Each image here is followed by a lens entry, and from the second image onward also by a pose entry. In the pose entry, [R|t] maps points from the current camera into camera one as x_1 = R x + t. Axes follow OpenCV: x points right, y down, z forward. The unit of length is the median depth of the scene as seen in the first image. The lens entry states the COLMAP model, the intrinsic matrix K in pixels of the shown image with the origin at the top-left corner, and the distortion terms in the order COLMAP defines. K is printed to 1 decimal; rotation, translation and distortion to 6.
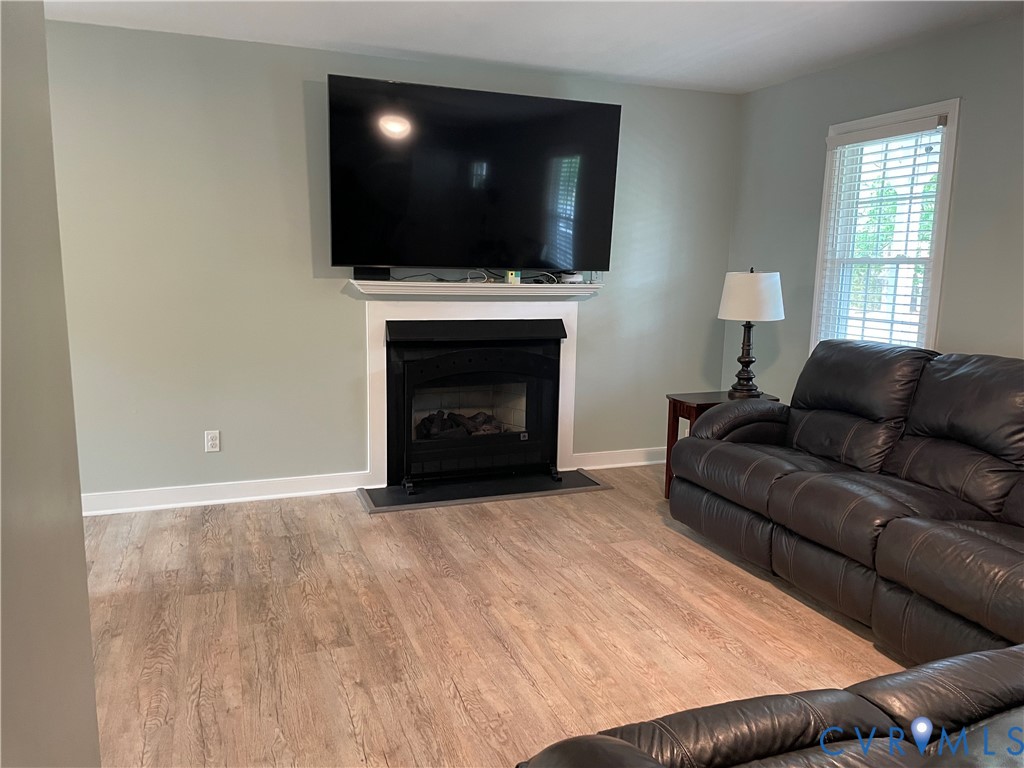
lens RADIAL K [[773.6, 0, 518.7], [0, 773.6, 384.3], [0, 0, 1]] dist [0.096704, -0.123653]
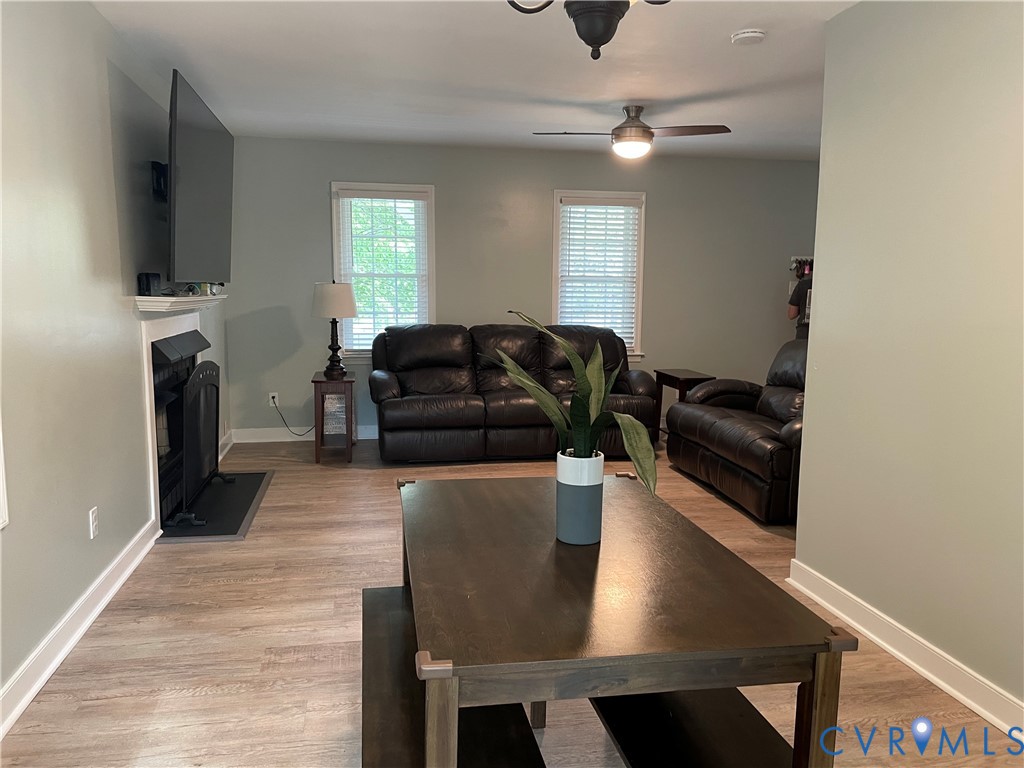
lens RADIAL K [[773.6, 0, 518.7], [0, 773.6, 384.3], [0, 0, 1]] dist [0.096704, -0.123653]
pose [[0.167368, -0.141112, 0.975744, -1.179048], [0.145629, 0.982386, 0.117093, -0.095376], [-0.975079, 0.122499, 0.184970, 0.529100]]
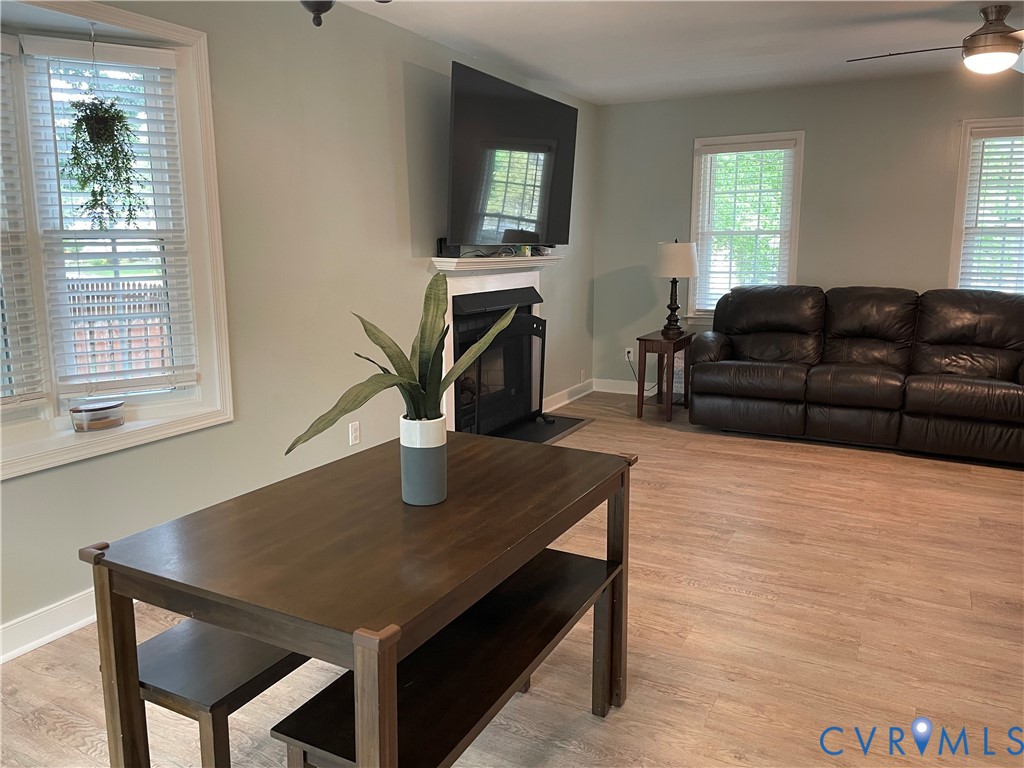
lens RADIAL K [[774.9, 0, 515.5], [0, 774.9, 371.4], [0, 0, 1]] dist [0.079463, -0.110715]
pose [[0.750458, -0.129853, 0.648036, -0.973082], [0.119569, 0.991005, 0.060110, -0.040345], [-0.650012, 0.032376, 0.759234, 0.176516]]
